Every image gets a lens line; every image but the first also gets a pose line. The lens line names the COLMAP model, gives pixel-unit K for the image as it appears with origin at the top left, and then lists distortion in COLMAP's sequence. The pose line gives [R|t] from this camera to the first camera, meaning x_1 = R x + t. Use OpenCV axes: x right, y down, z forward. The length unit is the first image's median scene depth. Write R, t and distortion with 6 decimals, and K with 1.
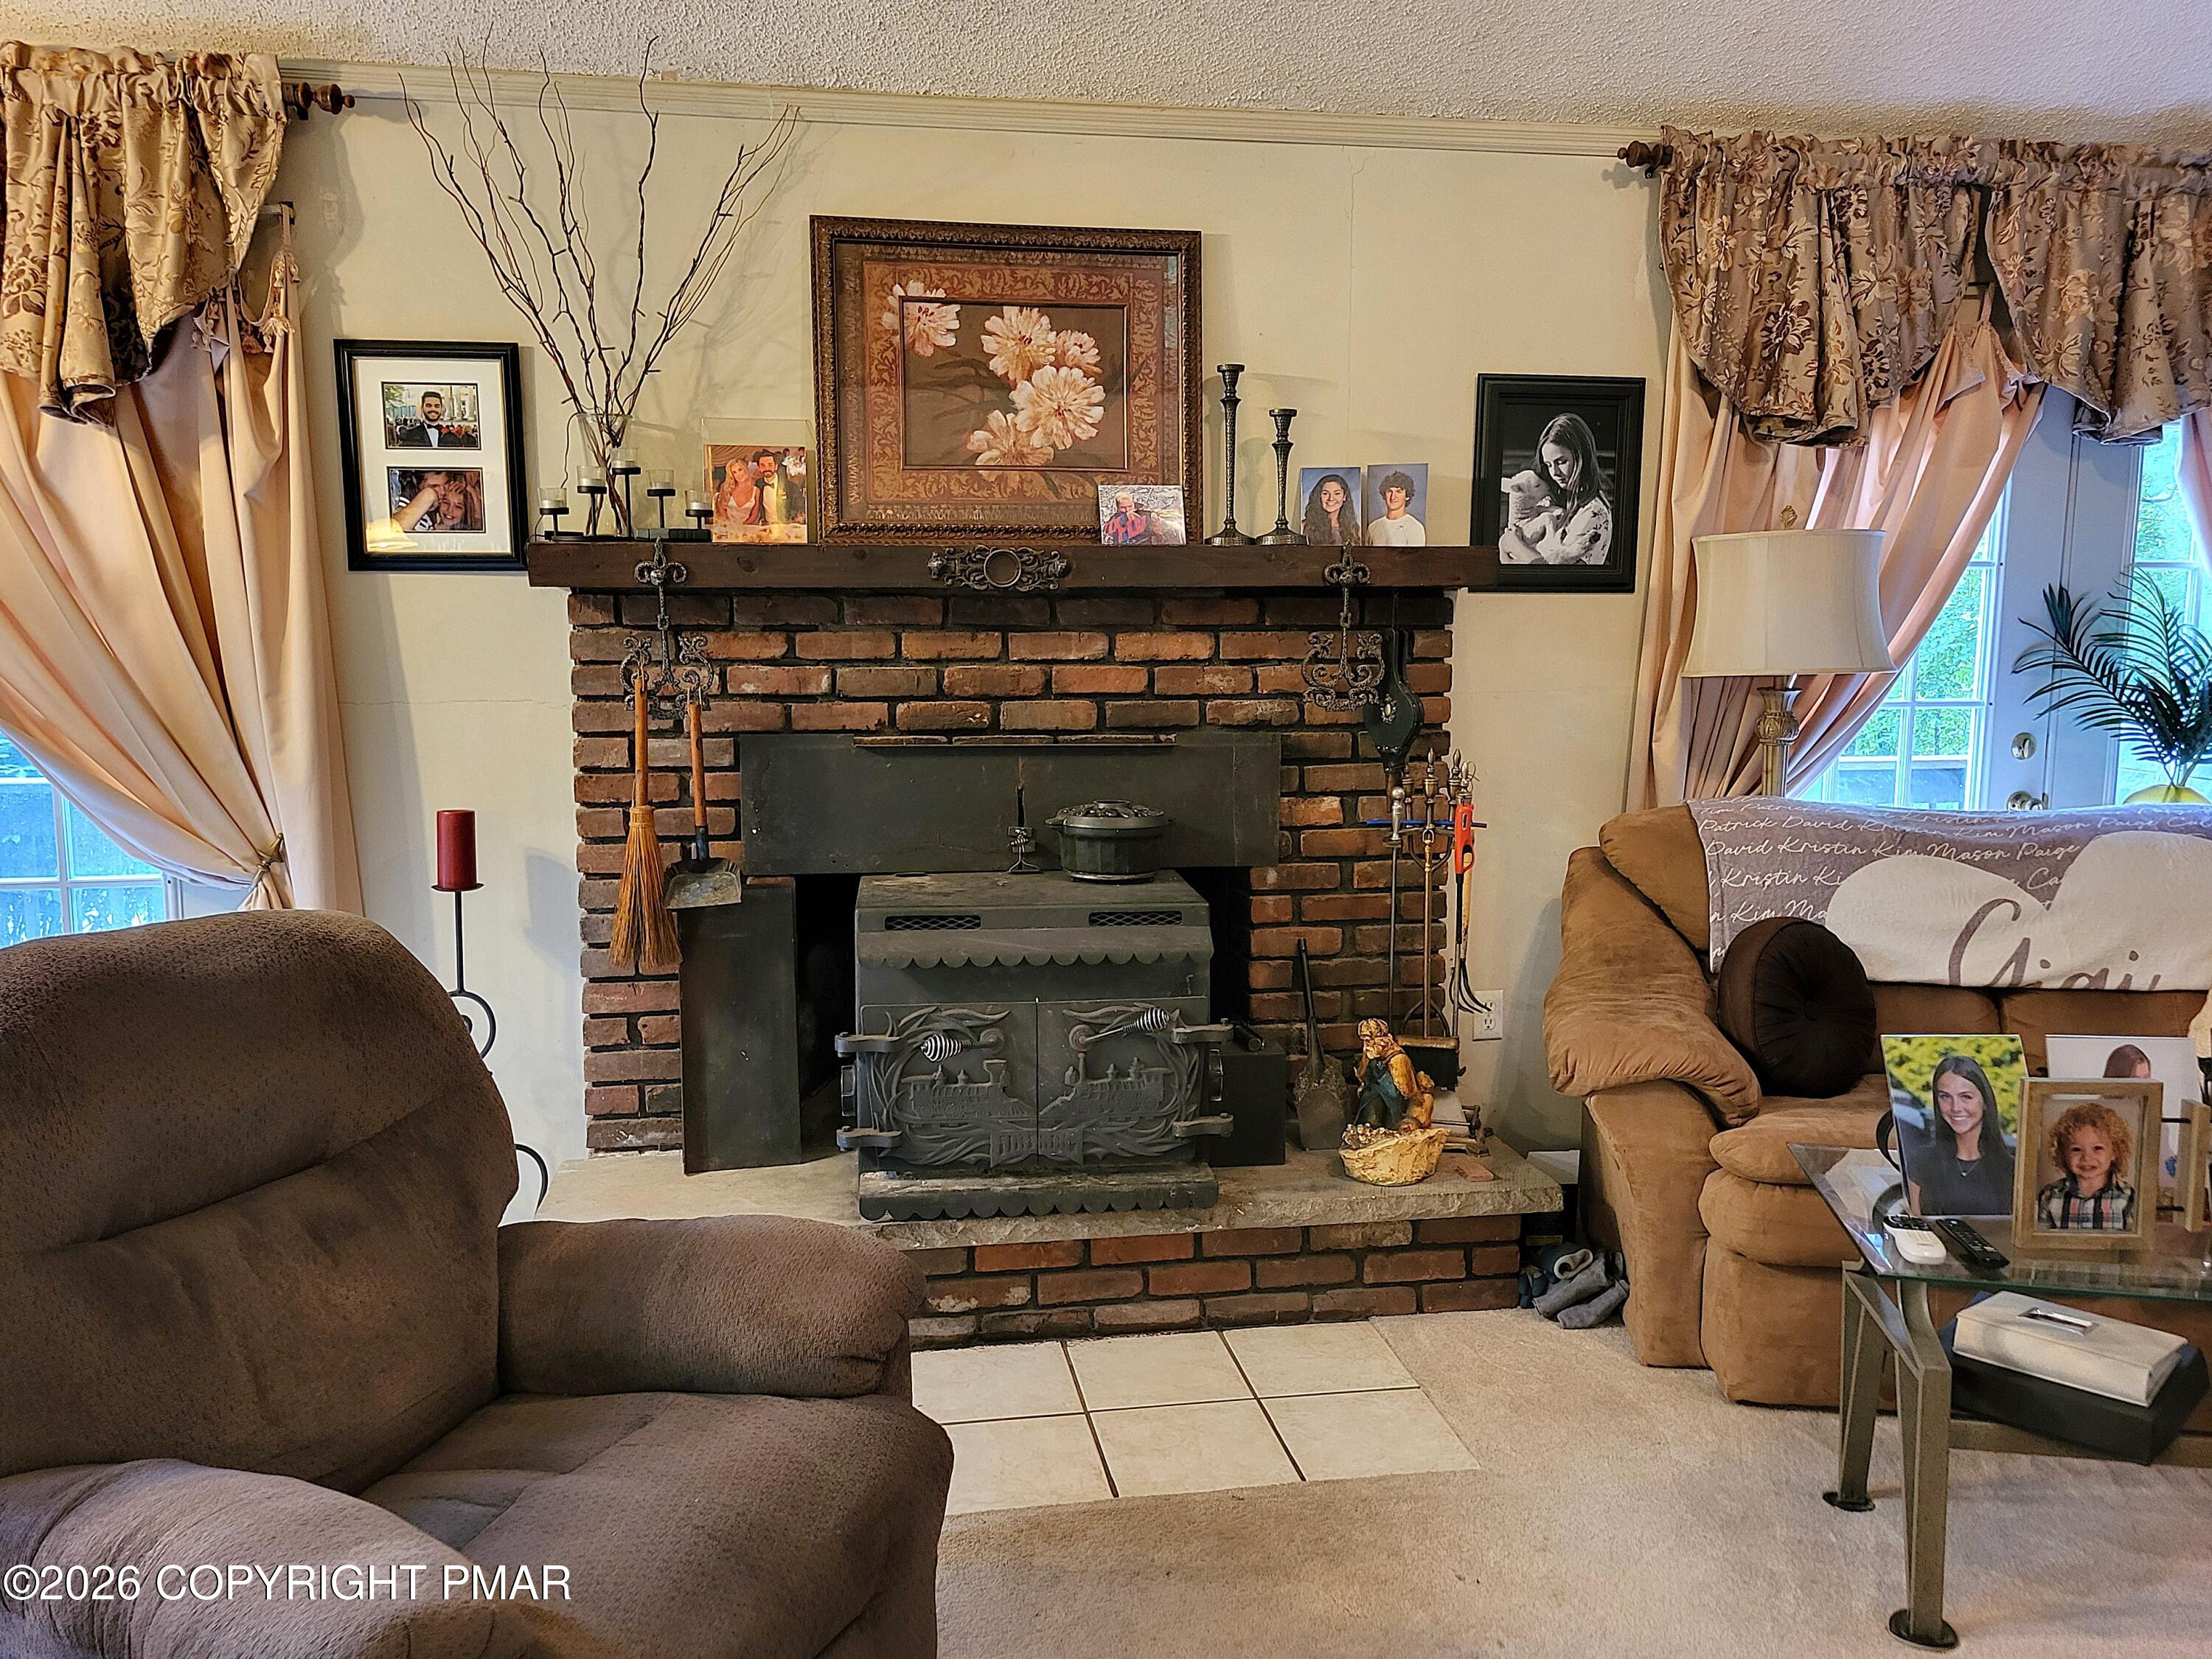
lens RADIAL K [[1699.9, 0, 1106.0], [0, 1699.9, 829.5], [0, 0, 1]] dist [0.057796, -0.037805]
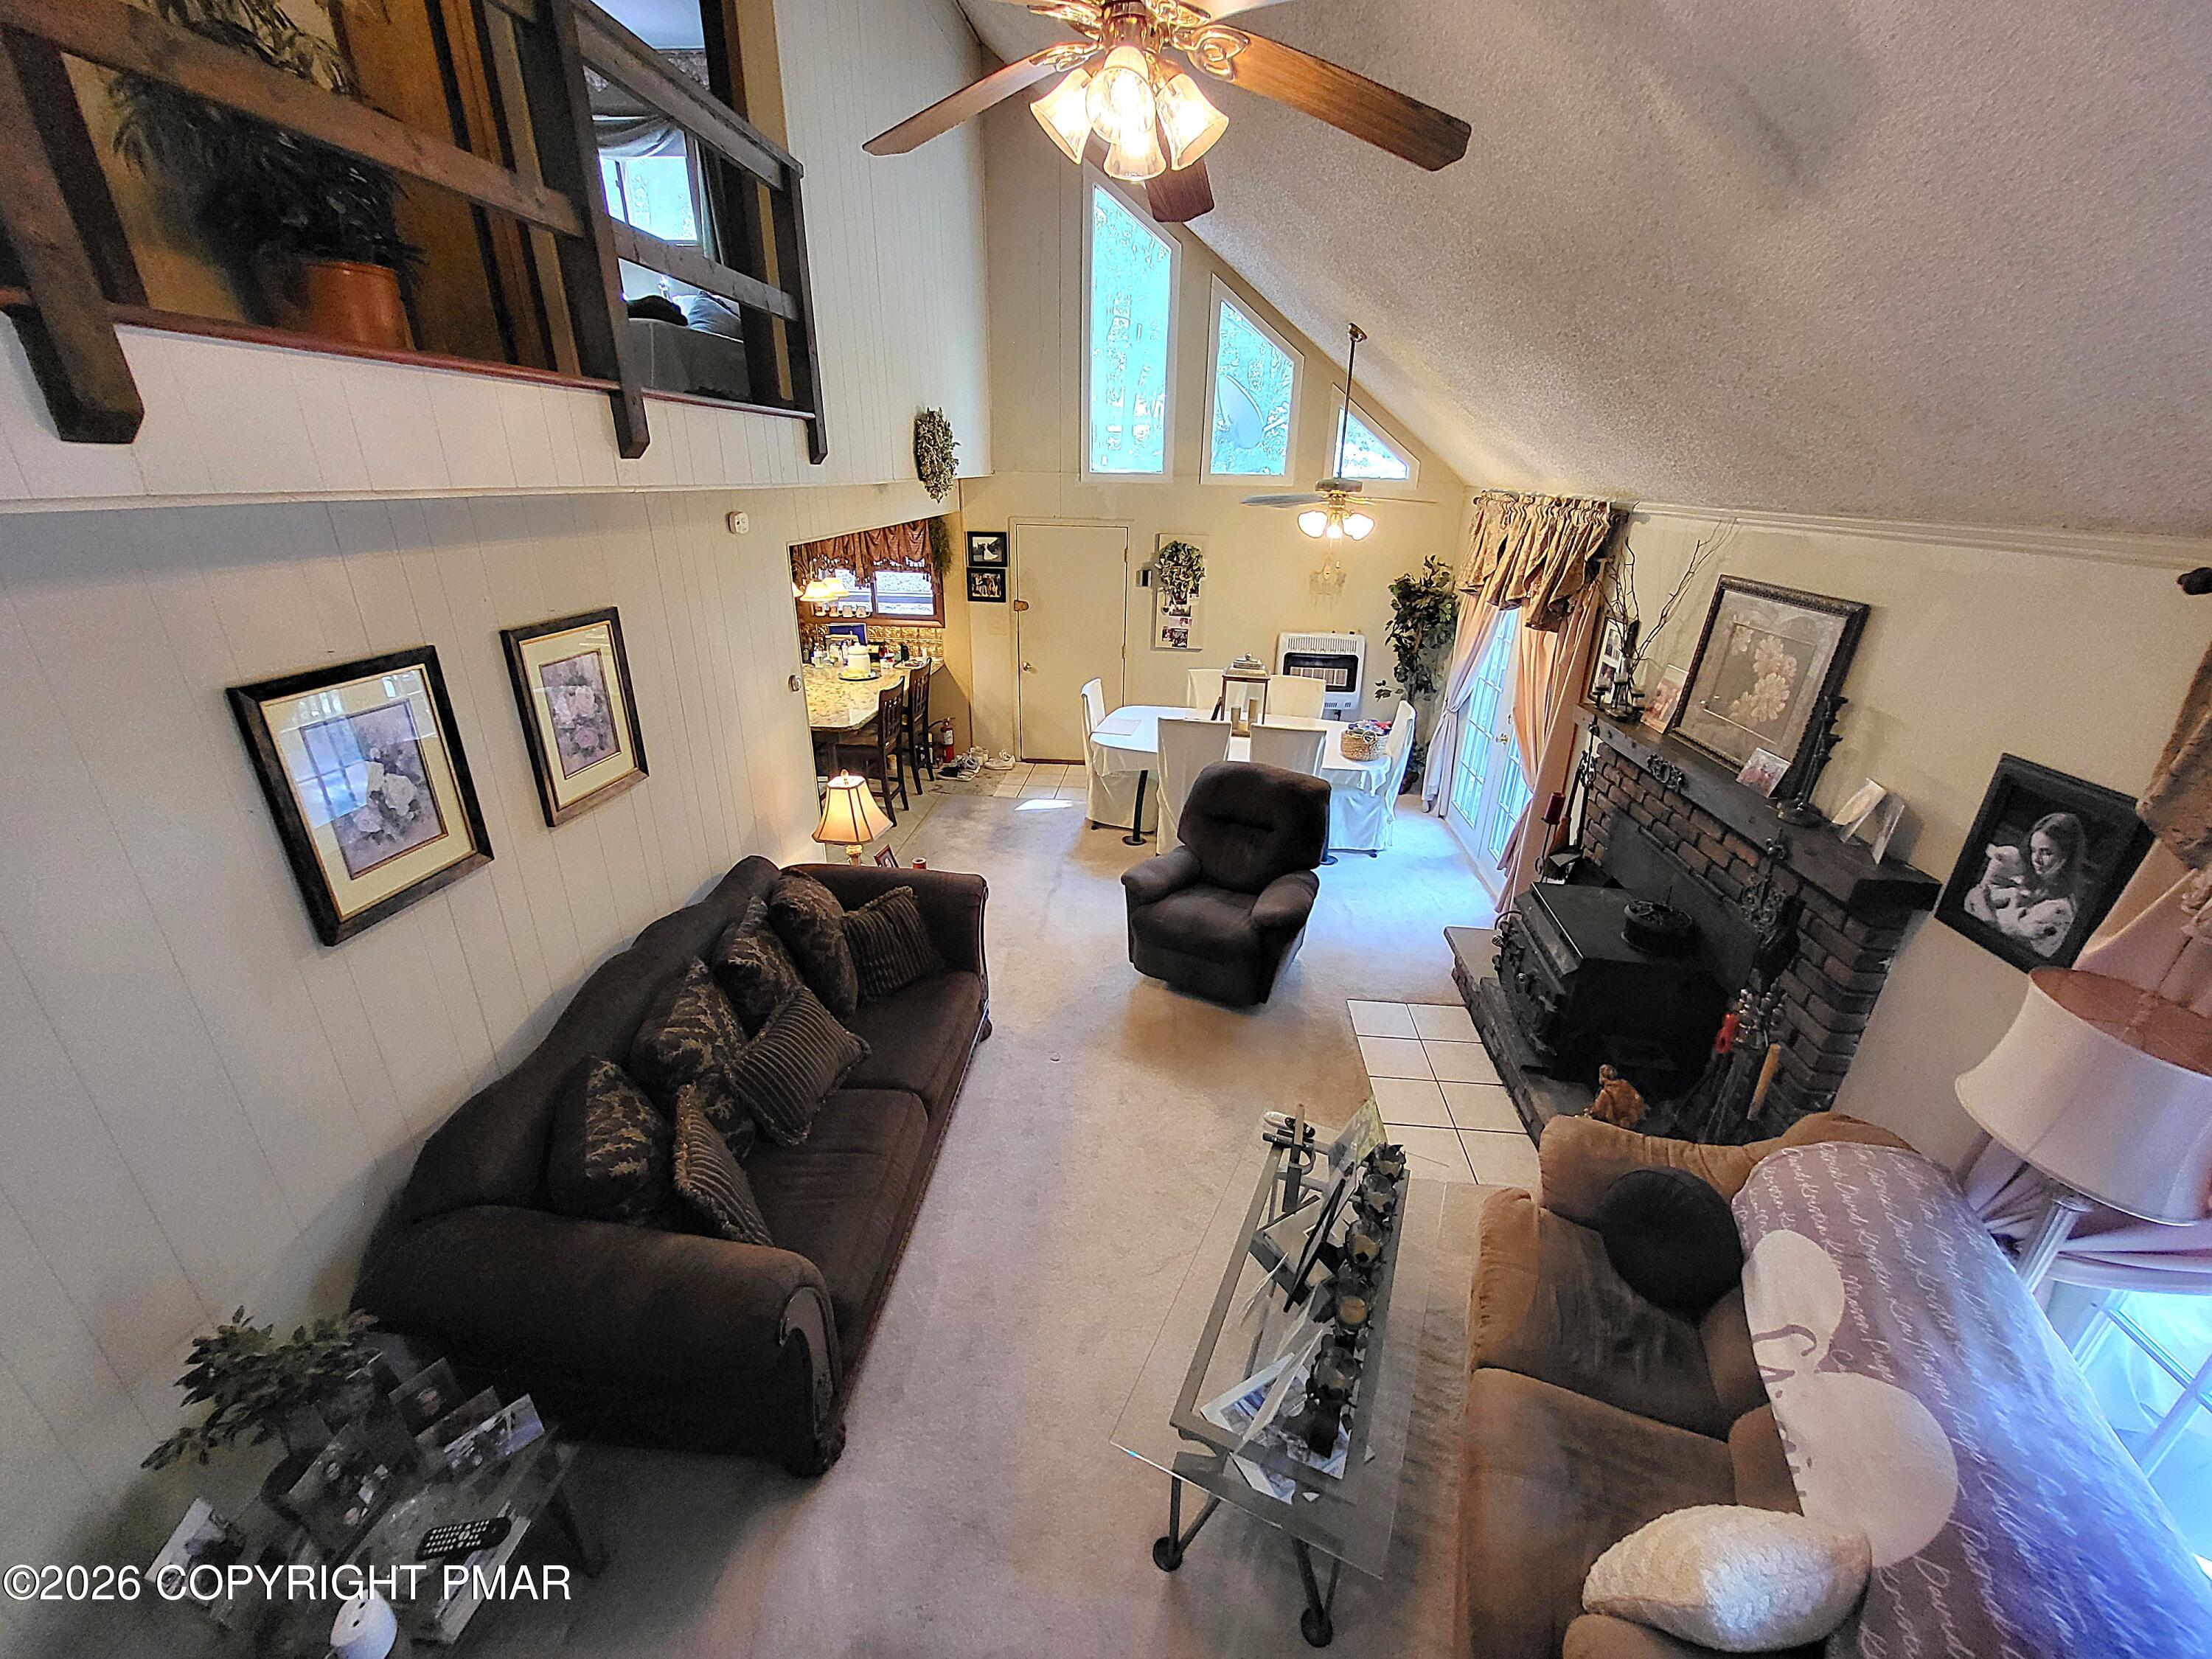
lens RADIAL K [[881.0, 0, 1106.0], [0, 881.0, 829.5], [0, 0, 1]] dist [-0.001558, -0.000313]
pose [[-0.269504, 0.366866, -0.890380, 0.926521], [-0.138219, 0.900281, 0.412782, -0.380134], [0.953028, 0.234314, -0.191922, 0.545877]]
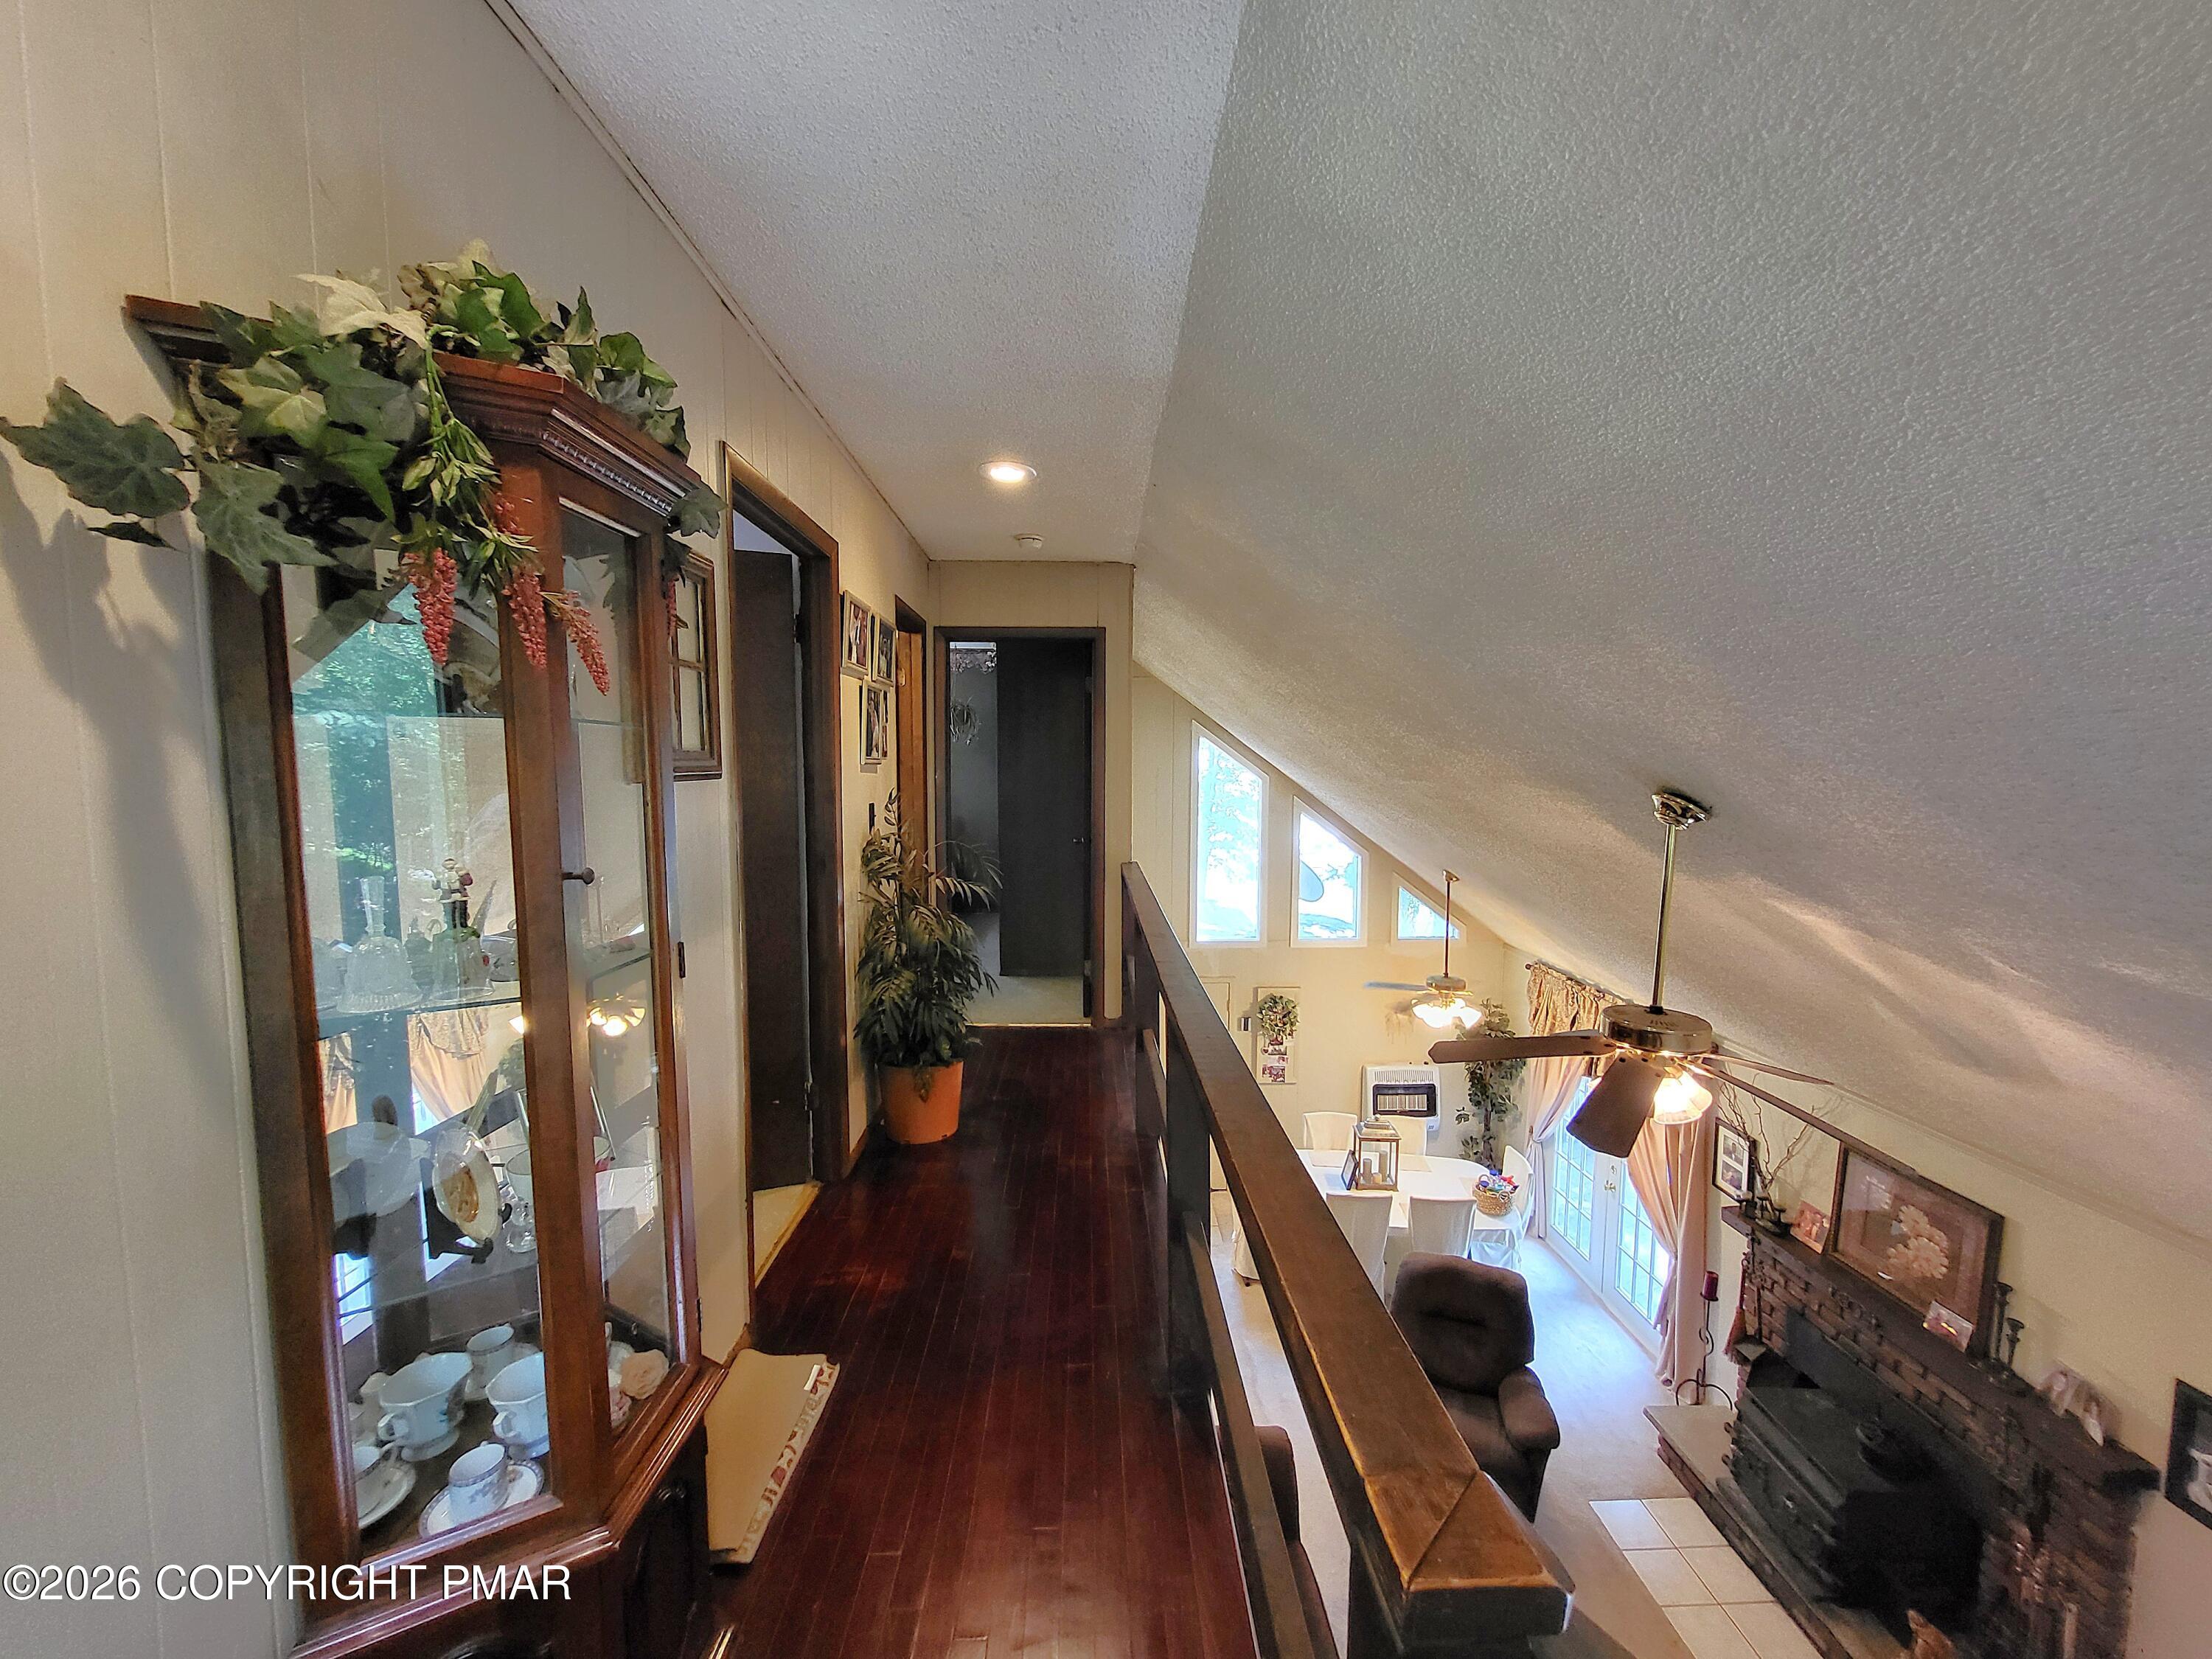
lens RADIAL K [[886.1, 0, 1106.0], [0, 886.1, 829.5], [0, 0, 1]] dist [0.000700, 0.000712]
pose [[-0.149901, 0.079642, -0.985488, 1.180526], [-0.123862, 0.987385, 0.098636, -0.747831], [0.980912, 0.136850, -0.138145, 0.024286]]
